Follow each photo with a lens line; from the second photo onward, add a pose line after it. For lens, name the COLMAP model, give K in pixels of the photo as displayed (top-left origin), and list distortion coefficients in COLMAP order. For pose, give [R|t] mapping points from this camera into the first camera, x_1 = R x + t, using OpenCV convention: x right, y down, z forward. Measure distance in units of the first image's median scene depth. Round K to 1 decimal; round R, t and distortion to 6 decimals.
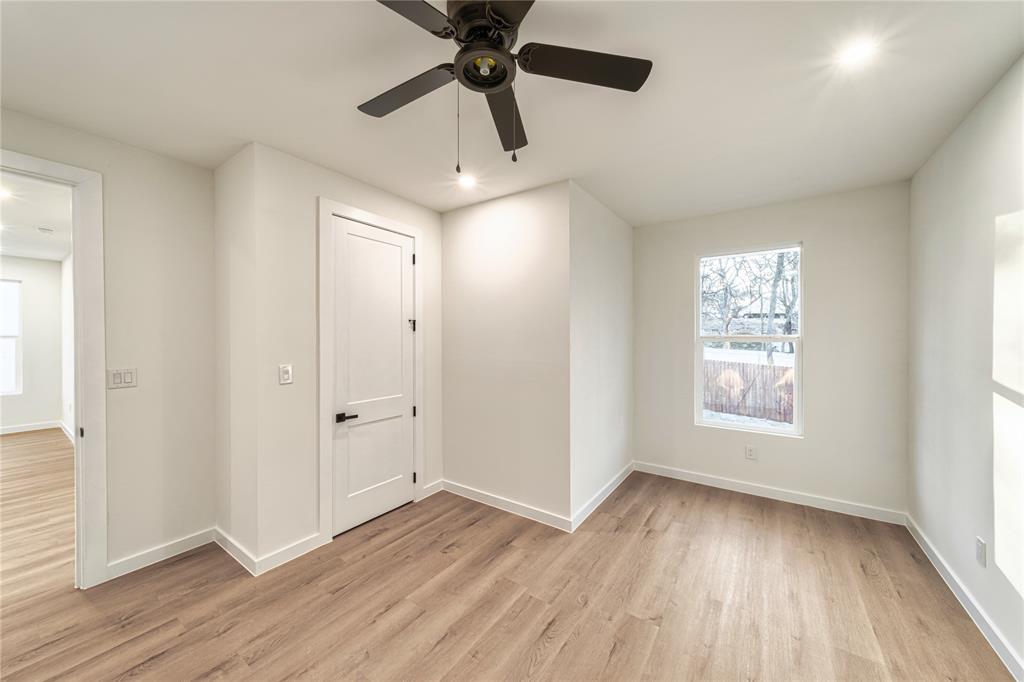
lens RADIAL K [[407.0, 0, 569.0], [0, 407.0, 336.8], [0, 0, 1]] dist [0.002188, 0.000041]
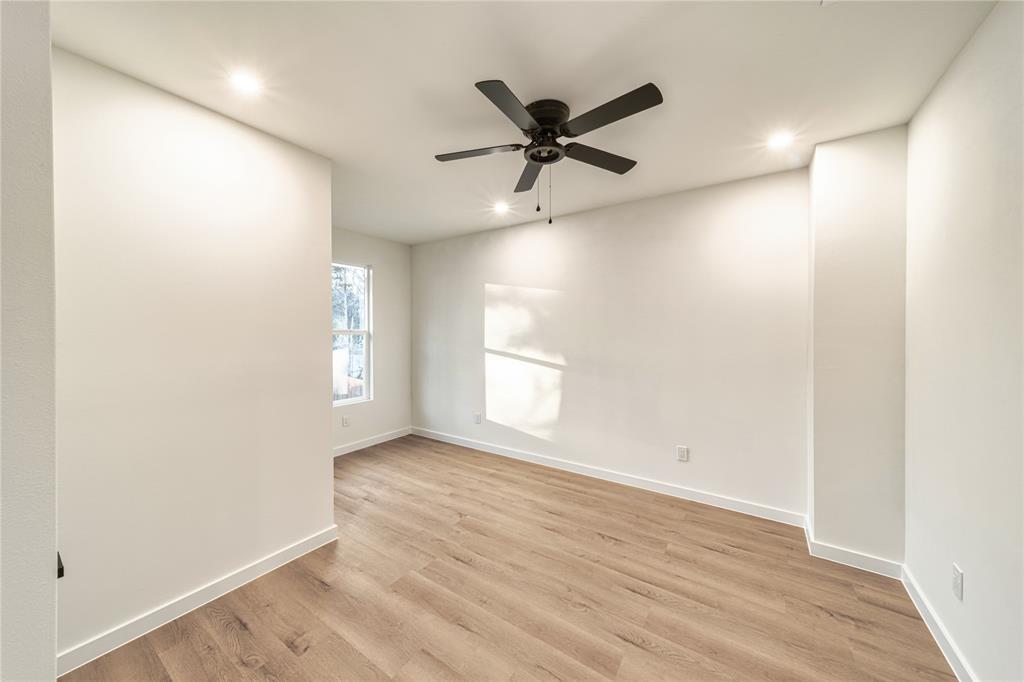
lens RADIAL K [[374.4, 0, 491.8], [0, 374.4, 330.5], [0, 0, 1]] dist [0.000678, -0.000082]
pose [[-0.006415, 0.002846, 0.999975, -1.045511], [-0.002323, 0.999993, -0.002861, 0.004478], [-0.999977, -0.002341, -0.006409, 0.787773]]
